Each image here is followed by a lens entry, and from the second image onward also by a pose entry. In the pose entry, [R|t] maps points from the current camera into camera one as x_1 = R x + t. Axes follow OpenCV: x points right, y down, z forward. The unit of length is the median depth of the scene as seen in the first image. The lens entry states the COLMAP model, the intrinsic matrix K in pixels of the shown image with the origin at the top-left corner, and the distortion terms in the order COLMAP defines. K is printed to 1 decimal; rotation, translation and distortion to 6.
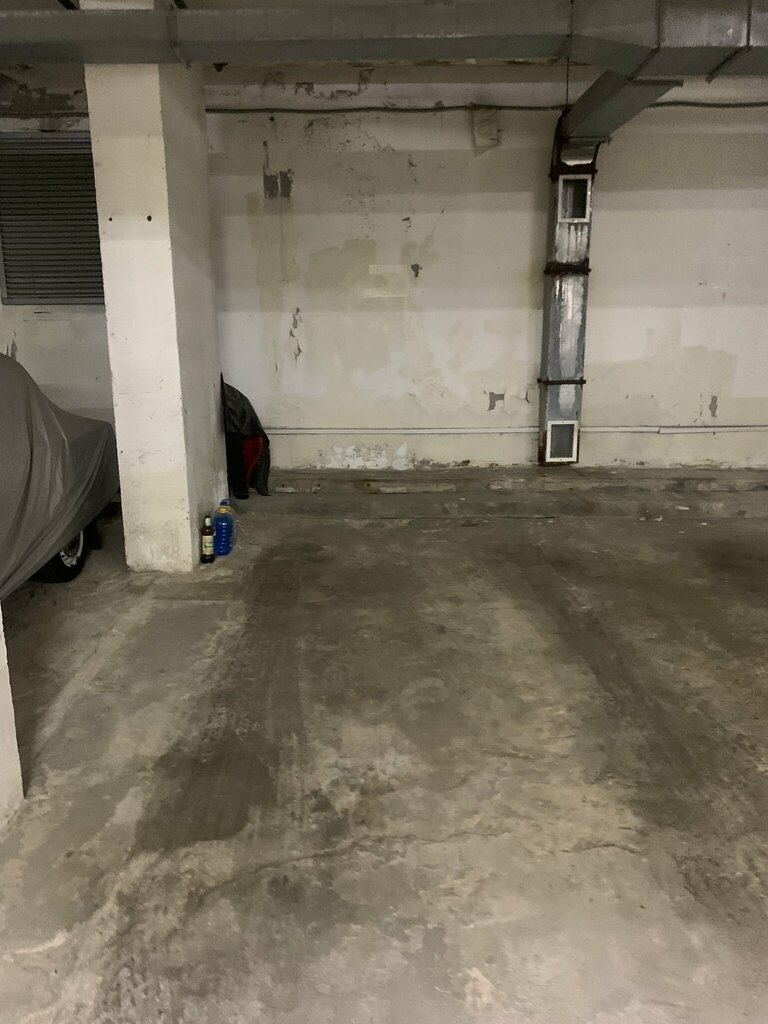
lens RADIAL K [[782.6, 0, 380.9], [0, 782.6, 513.5], [0, 0, 1]] dist [0.008234, -0.032469]
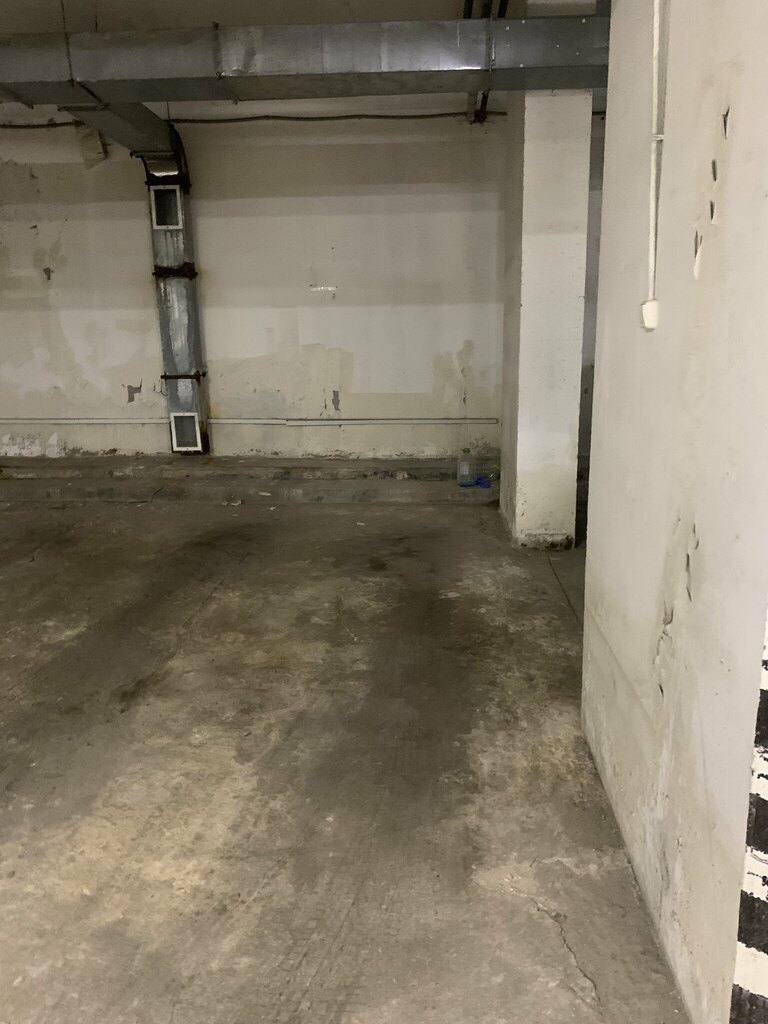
lens RADIAL K [[782.6, 0, 389.4], [0, 782.6, 513.1], [0, 0, 1]] dist [0.008234, -0.032469]
pose [[0.999470, 0.010075, -0.030969, 0.554893], [-0.009797, 0.999910, 0.009126, 0.007144], [0.031058, -0.008818, 0.999479, -0.071427]]
